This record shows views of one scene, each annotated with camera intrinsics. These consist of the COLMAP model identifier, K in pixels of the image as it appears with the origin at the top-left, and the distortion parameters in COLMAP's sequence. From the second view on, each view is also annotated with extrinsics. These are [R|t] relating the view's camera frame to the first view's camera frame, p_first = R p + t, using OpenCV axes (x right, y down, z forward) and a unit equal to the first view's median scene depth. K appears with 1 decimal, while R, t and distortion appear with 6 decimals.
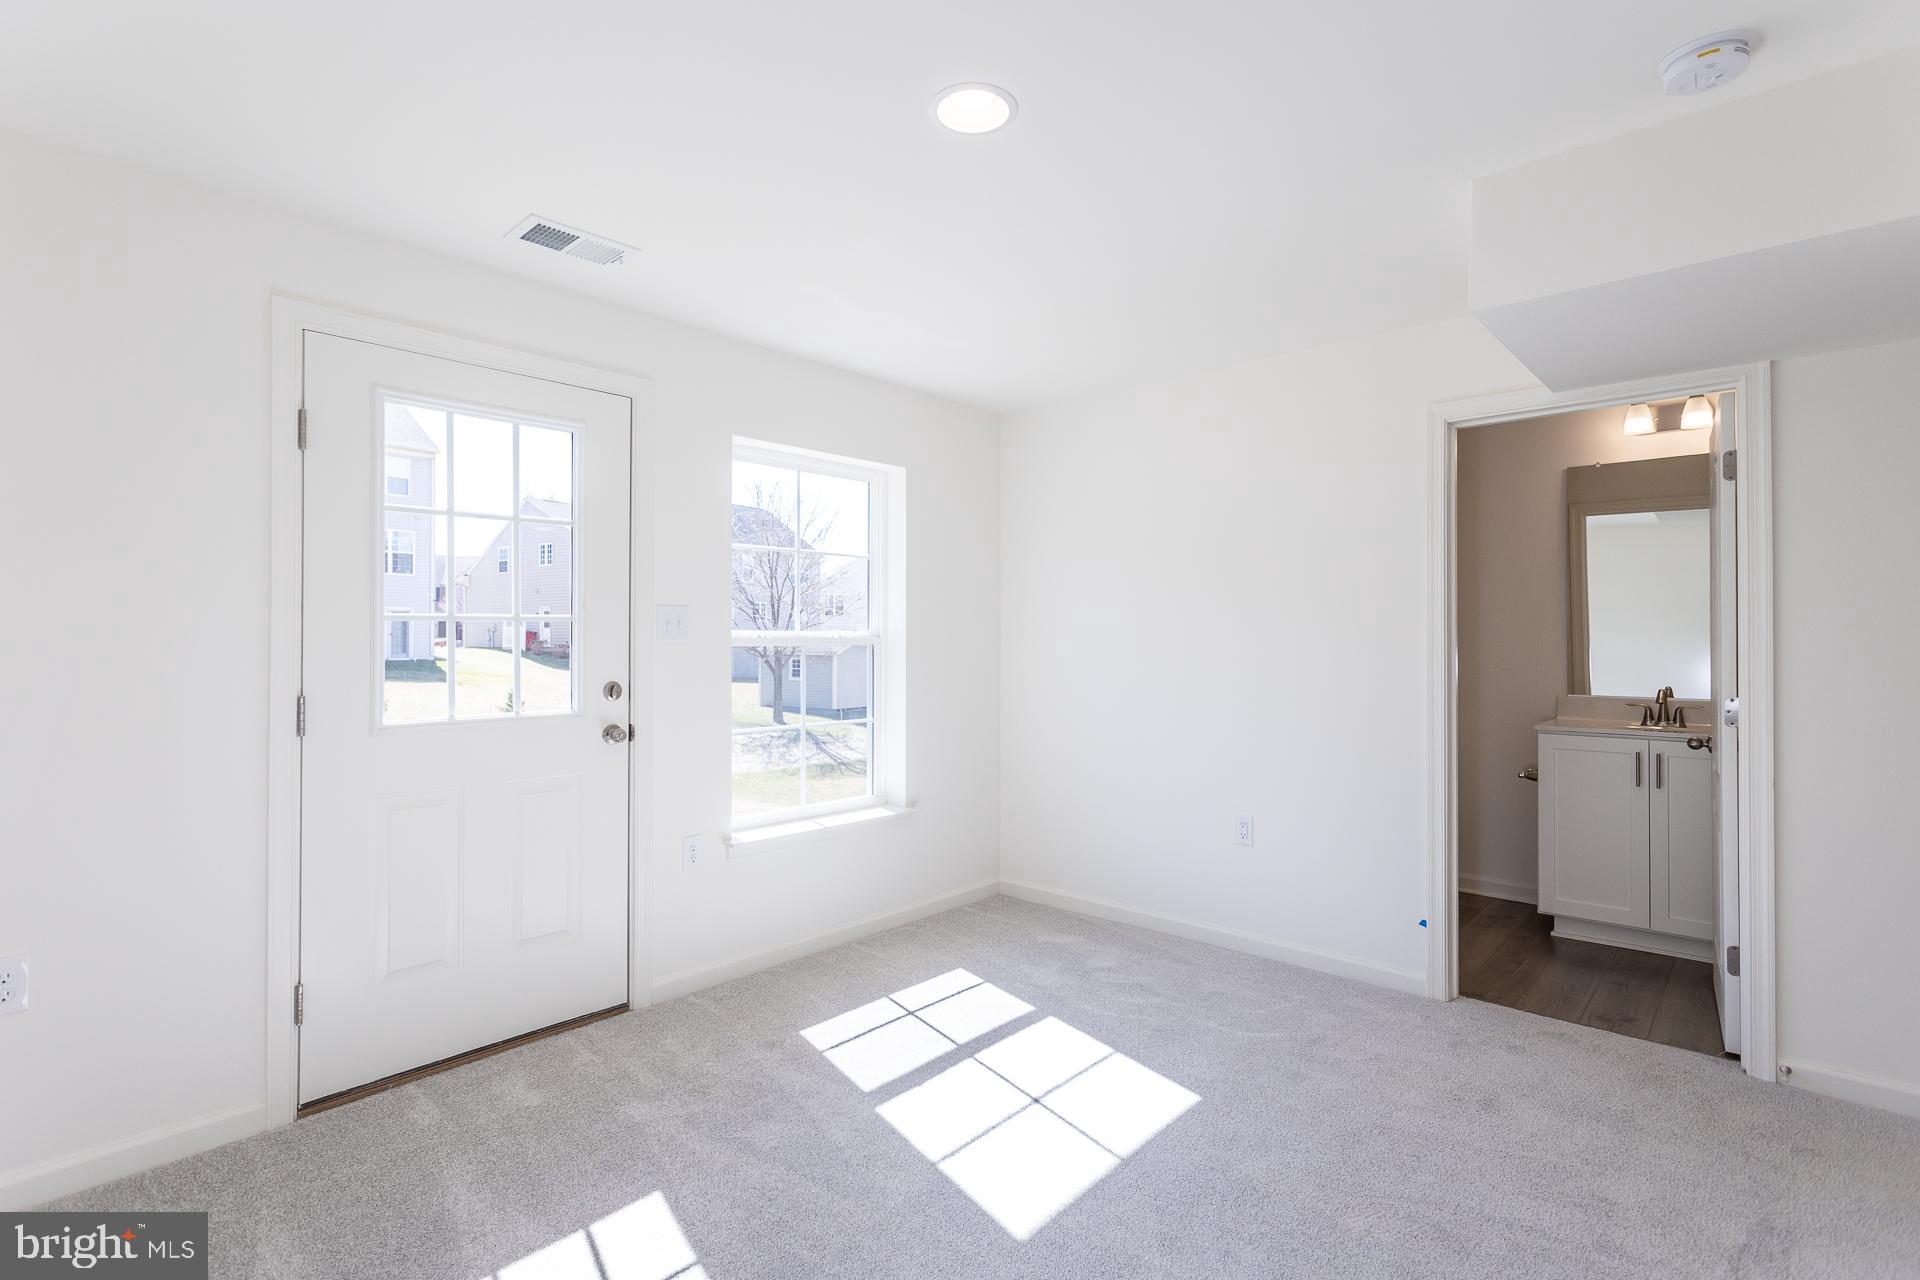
lens RADIAL K [[911.1, 0, 953.0], [0, 911.1, 635.5], [0, 0, 1]] dist [0.001162, 0.002084]
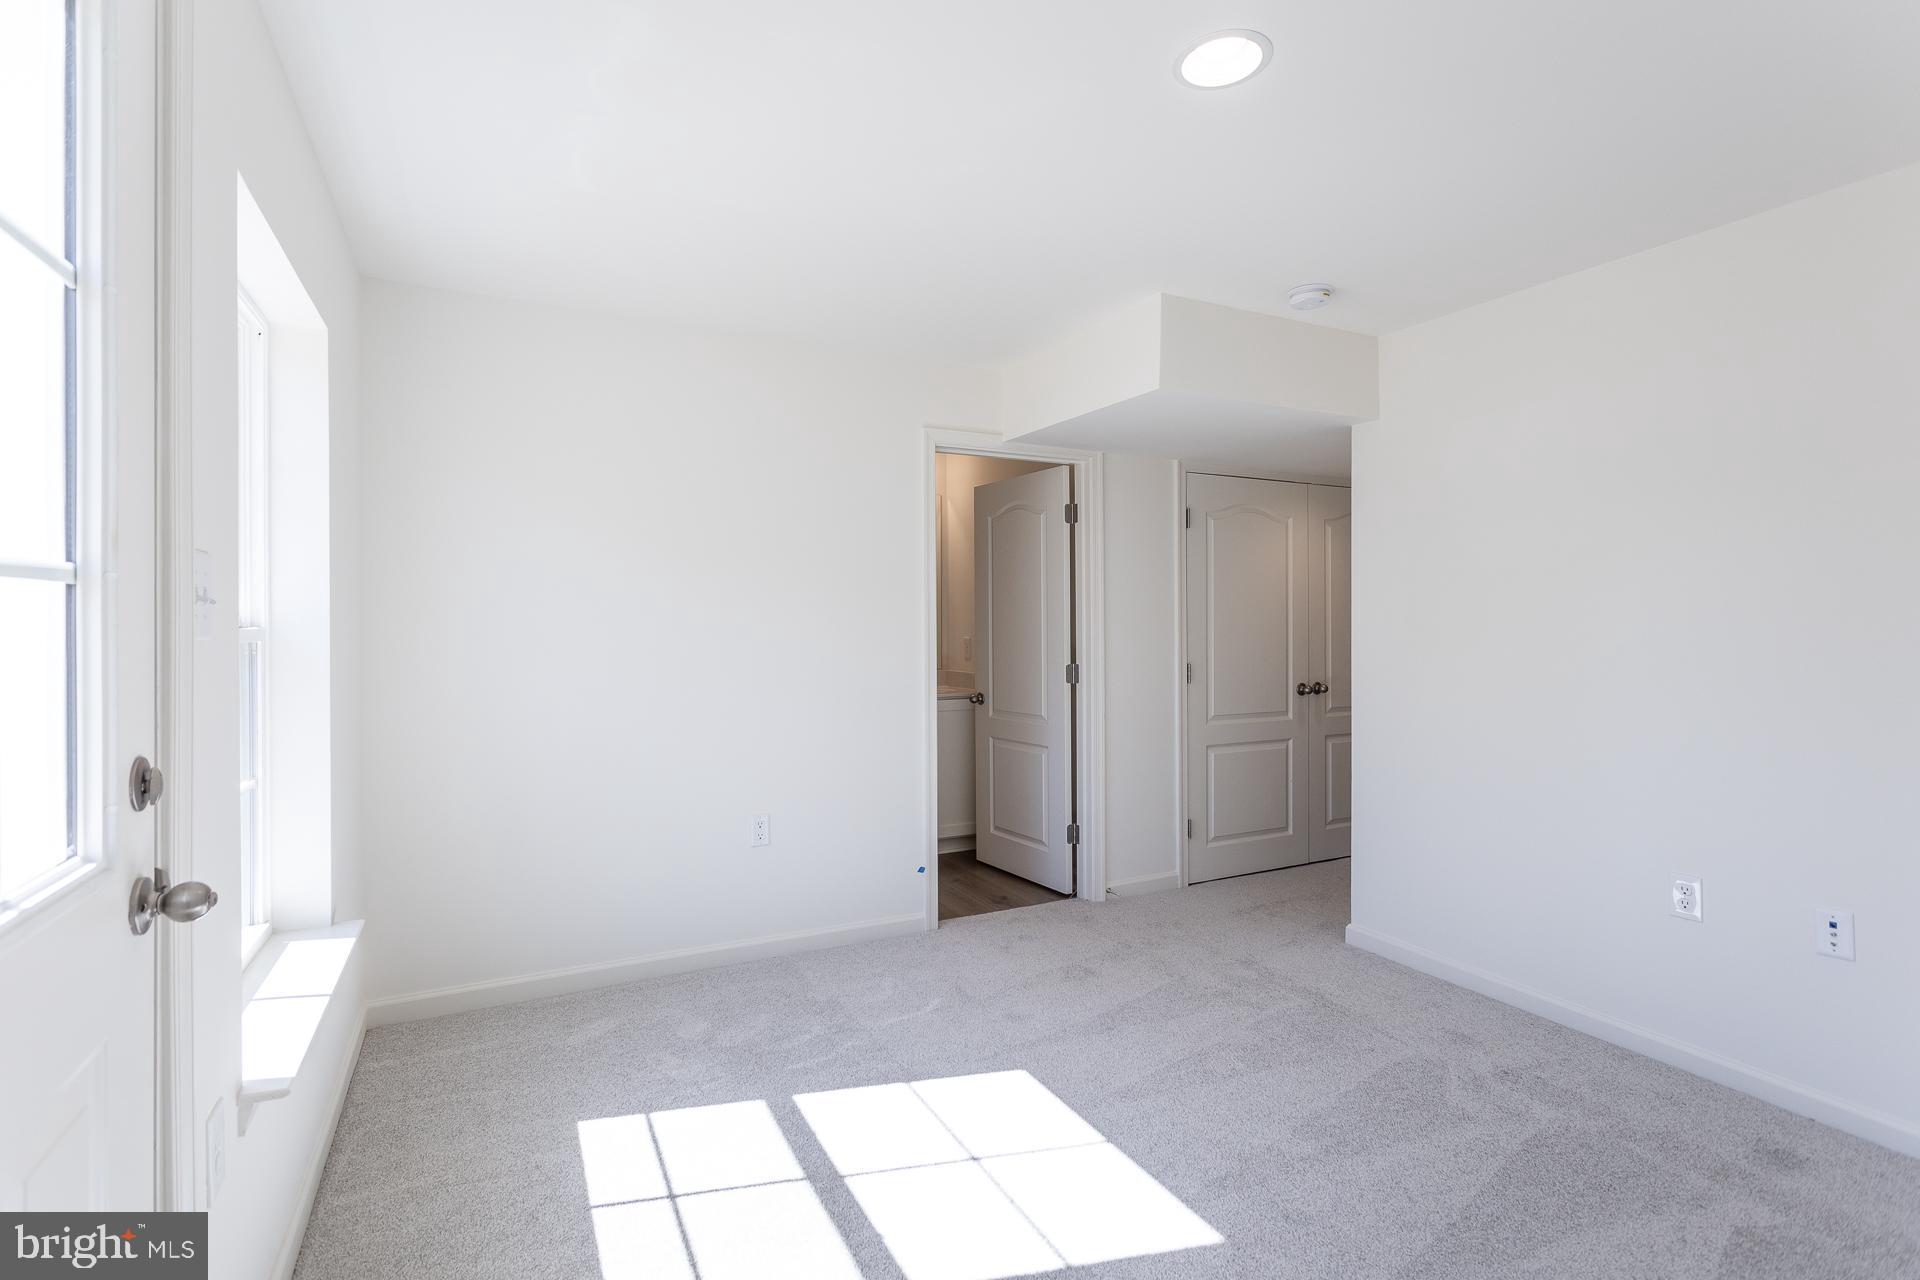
lens RADIAL K [[911.1, 0, 955.0], [0, 911.1, 627.3], [0, 0, 1]] dist [0.001162, 0.002084]
pose [[0.356822, -0.007408, 0.934143, -0.595213], [0.002211, 0.999972, 0.007085, -0.003631], [-0.934170, -0.000462, 0.356829, 0.577614]]
